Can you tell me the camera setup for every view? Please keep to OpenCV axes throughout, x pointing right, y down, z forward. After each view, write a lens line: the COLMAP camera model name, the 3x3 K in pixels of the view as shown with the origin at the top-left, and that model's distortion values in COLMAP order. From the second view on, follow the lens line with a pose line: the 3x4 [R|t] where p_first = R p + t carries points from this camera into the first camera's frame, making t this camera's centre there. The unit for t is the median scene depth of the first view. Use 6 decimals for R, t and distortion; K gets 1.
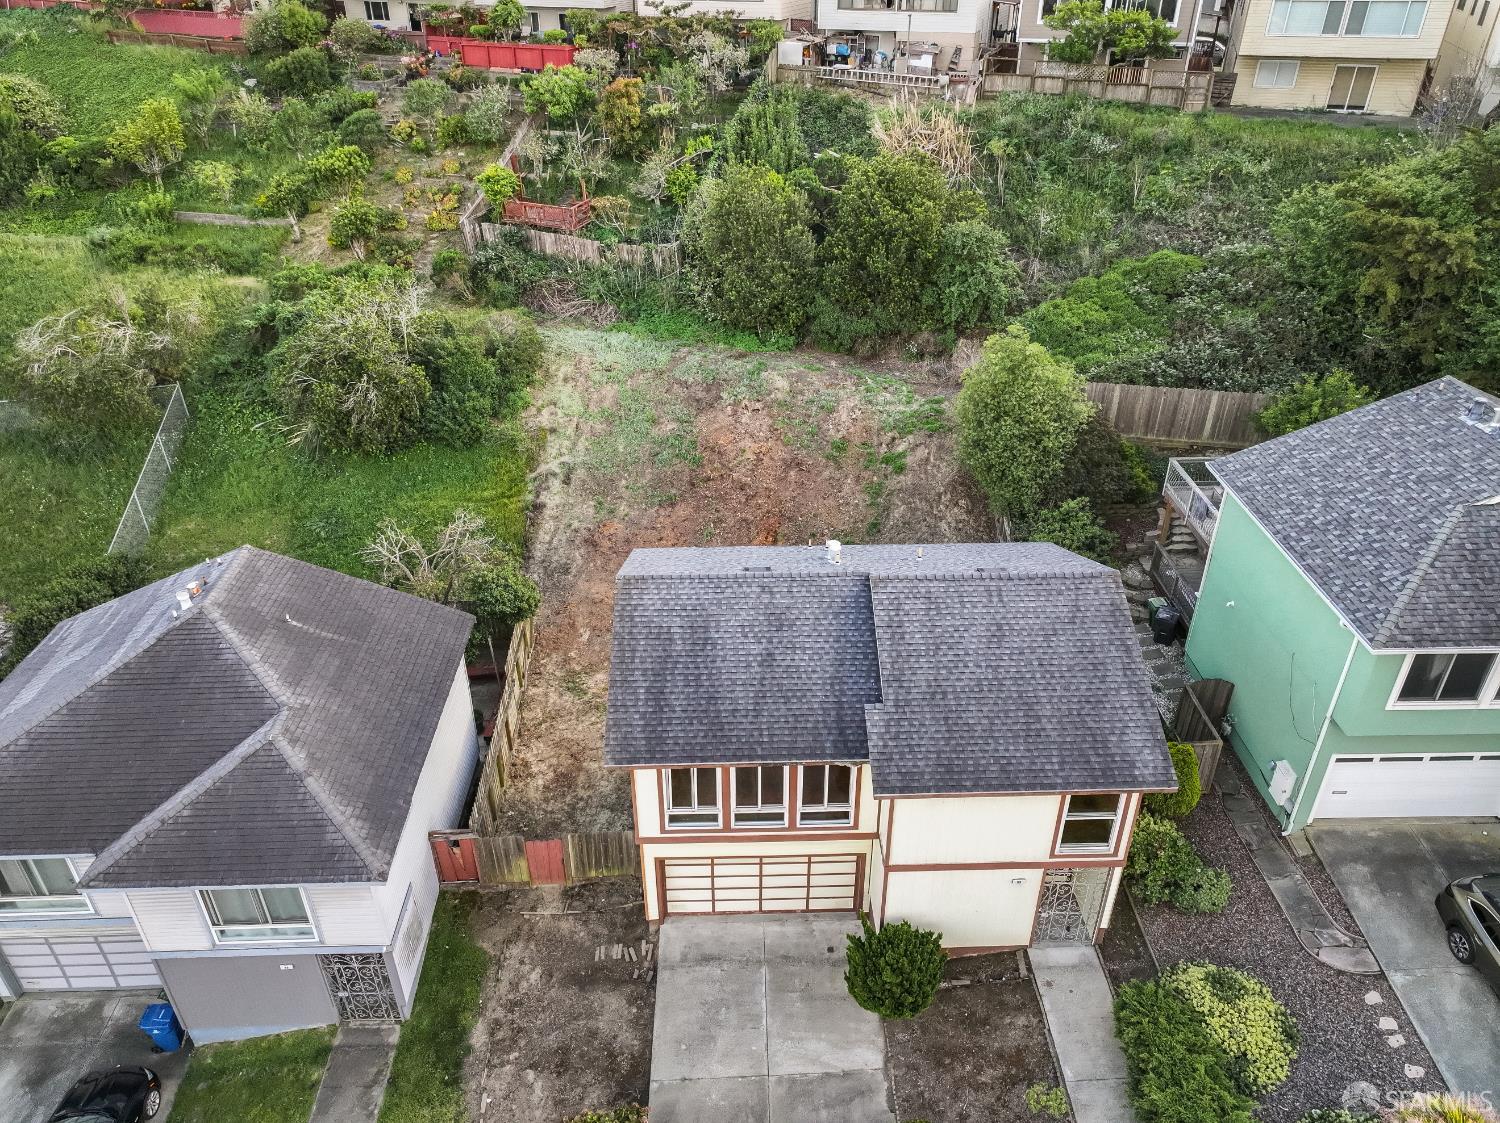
lens RADIAL K [[1053.0, 0, 756.2], [0, 1053.0, 556.4], [0, 0, 1]] dist [-0.001477, 0.016142]
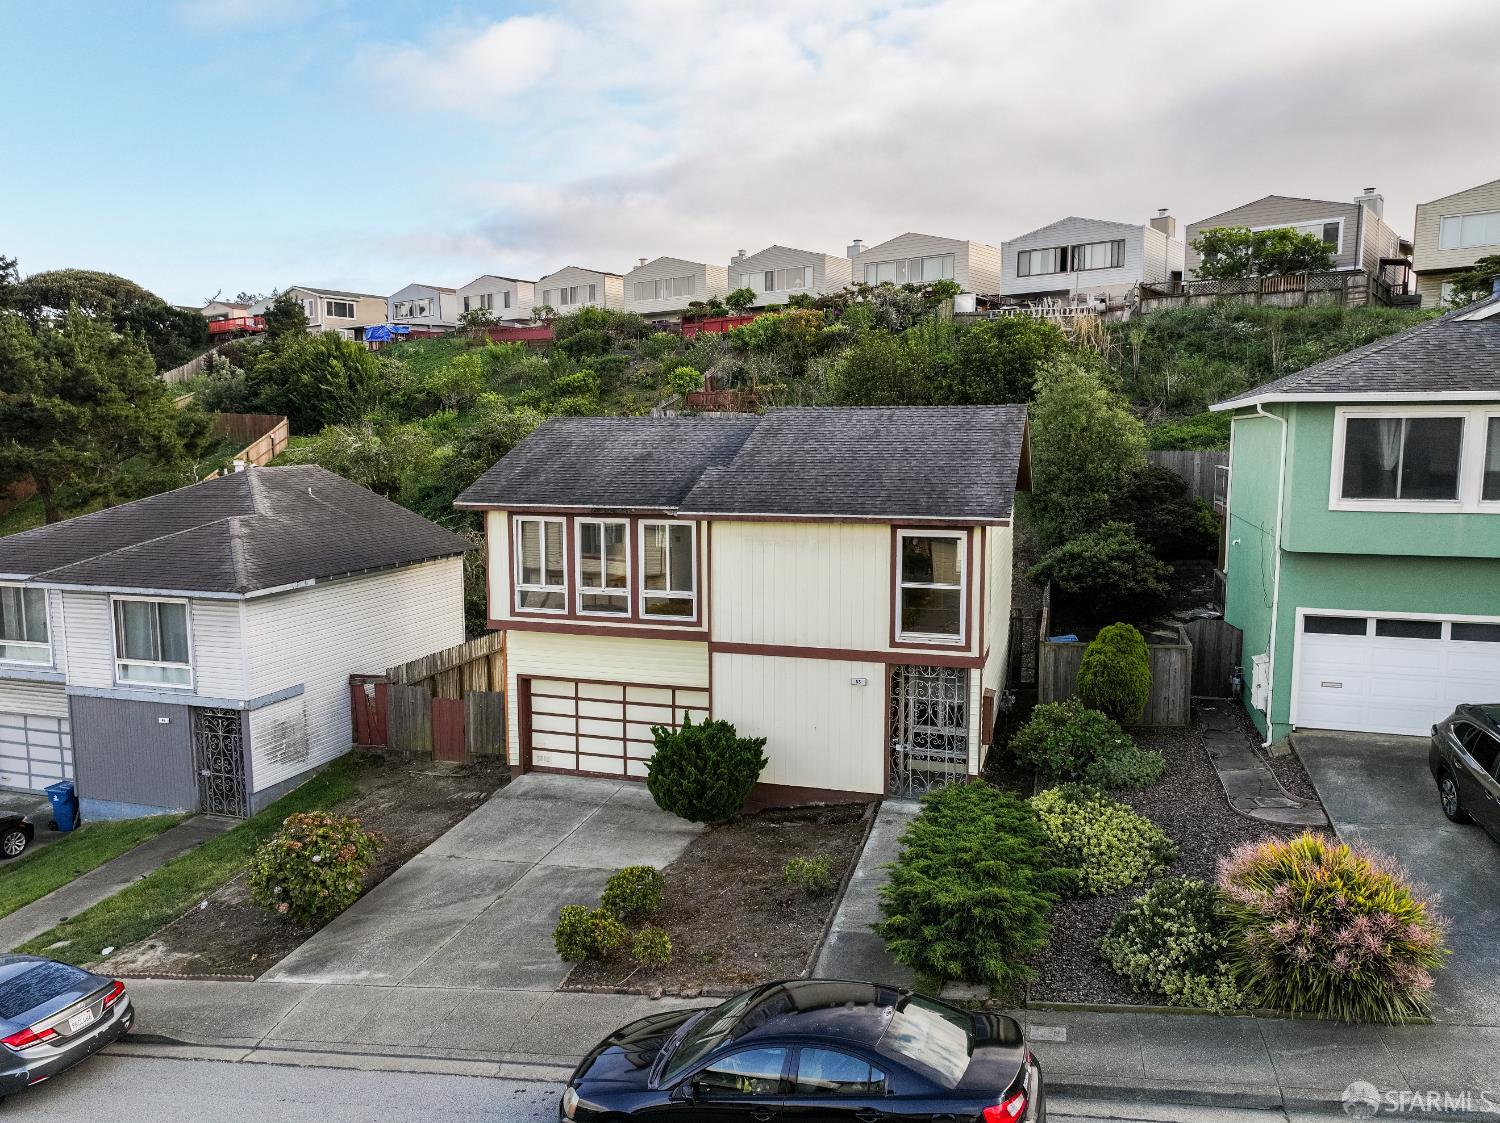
lens RADIAL K [[1053.0, 0, 756.2], [0, 1053.0, 556.4], [0, 0, 1]] dist [-0.001477, 0.016142]
pose [[0.948225, 0.037046, -0.315432, 0.400623], [-0.164656, 0.906620, -0.388496, 0.516020], [0.271585, 0.420320, 0.865779, 0.181775]]
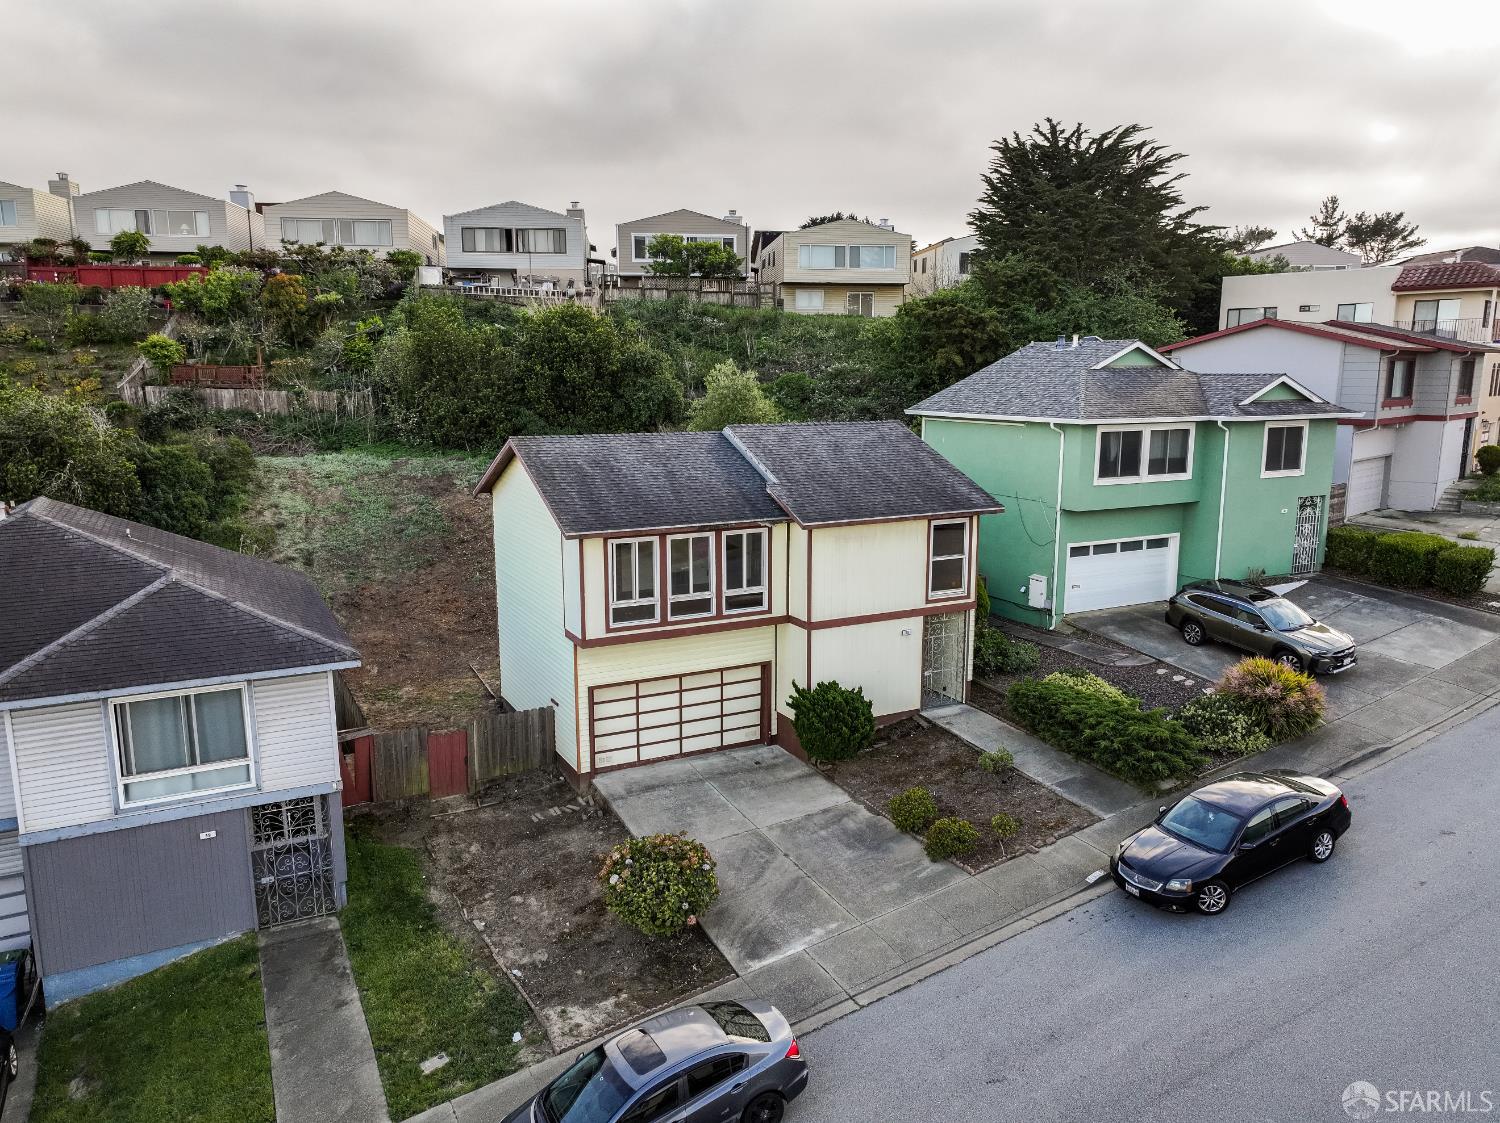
lens RADIAL K [[1053.0, 0, 756.2], [0, 1053.0, 556.4], [0, 0, 1]] dist [-0.001477, 0.016142]
pose [[0.895473, -0.075045, 0.438744, -0.380631], [0.228007, 0.923882, -0.307336, 0.509570], [-0.382283, 0.375248, 0.844422, 0.032561]]
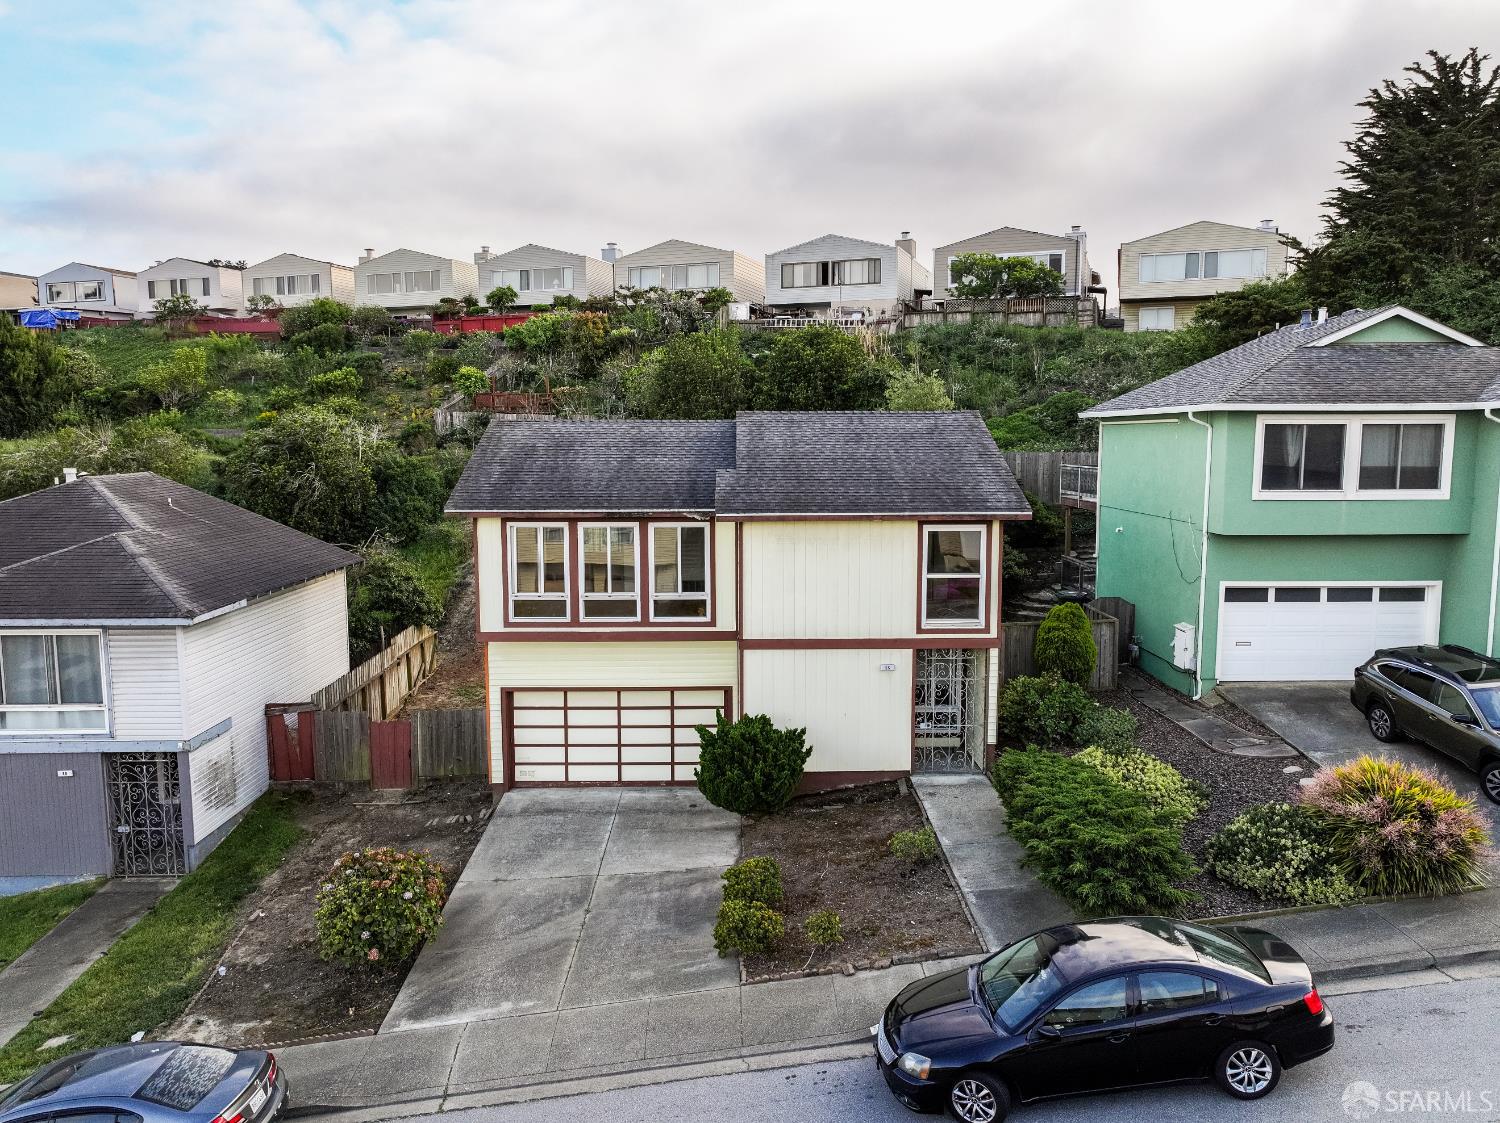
lens RADIAL K [[1053.0, 0, 756.2], [0, 1053.0, 556.4], [0, 0, 1]] dist [-0.001477, 0.016142]
pose [[0.999973, 0.001239, -0.007225, 0.130307], [-0.004140, 0.908833, -0.417140, 0.554198], [0.006049, 0.417159, 0.908813, 0.117164]]
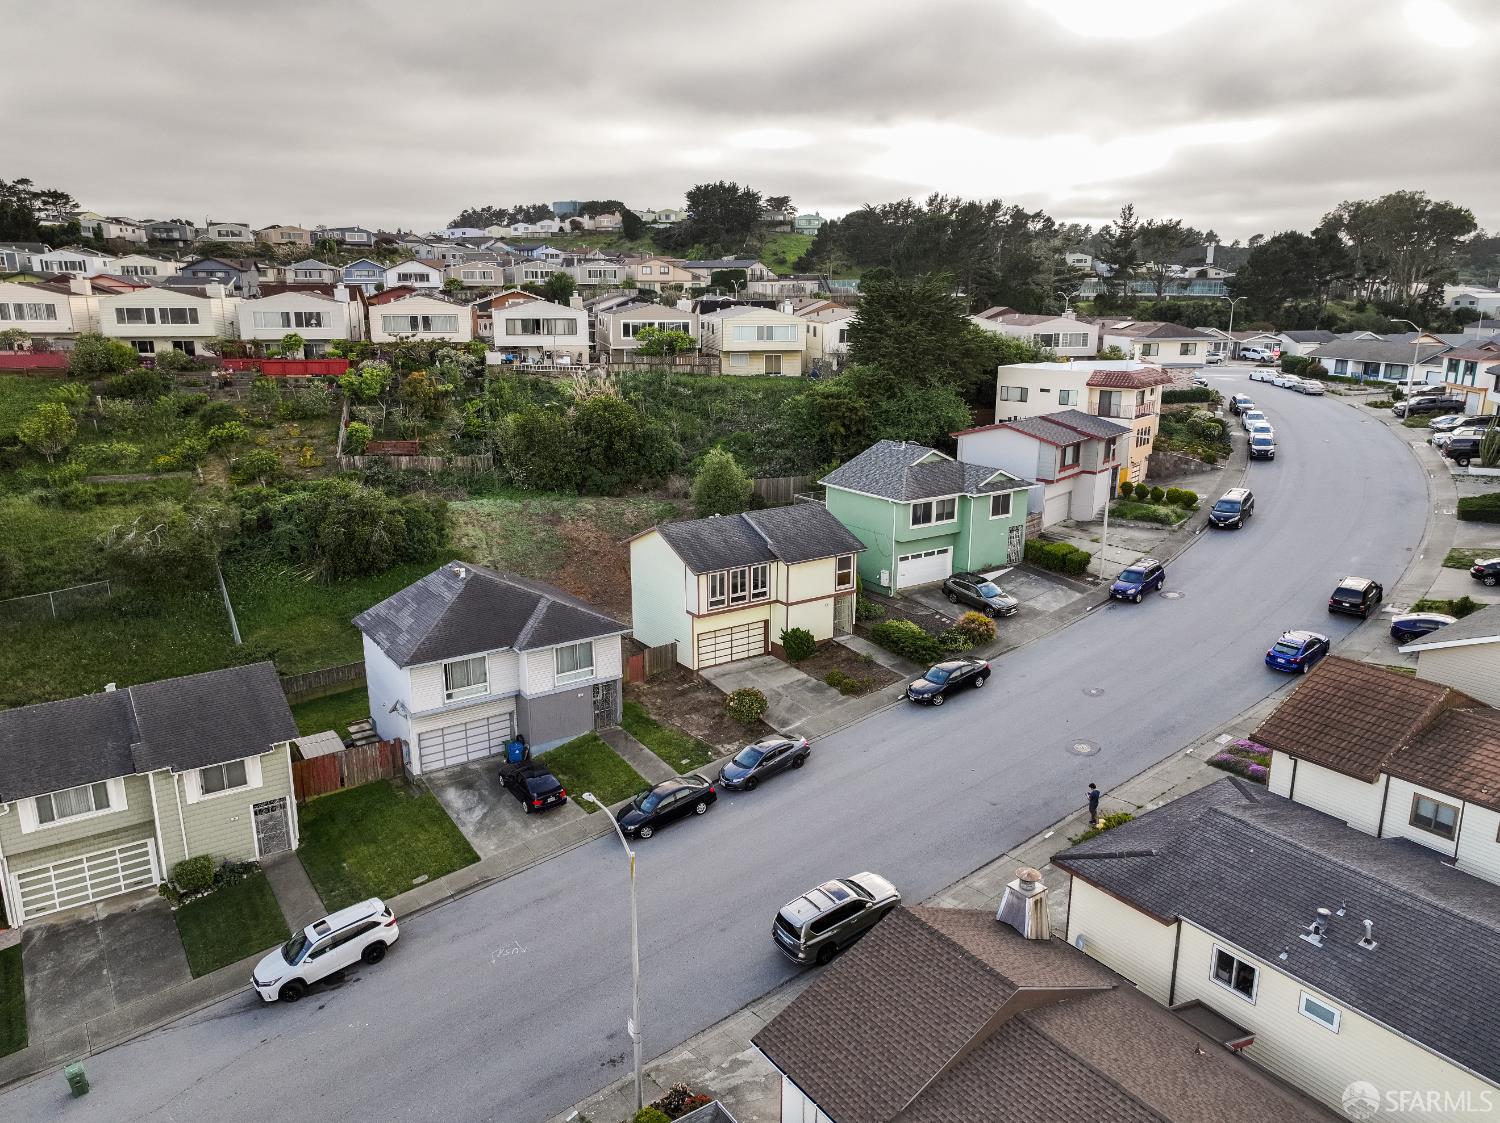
lens RADIAL K [[1053.0, 0, 756.2], [0, 1053.0, 556.4], [0, 0, 1]] dist [-0.001477, 0.016142]
pose [[0.834635, -0.131719, 0.534822, -1.232108], [0.280348, 0.937393, -0.206640, 0.645254], [-0.474120, 0.322405, 0.819308, -1.084089]]
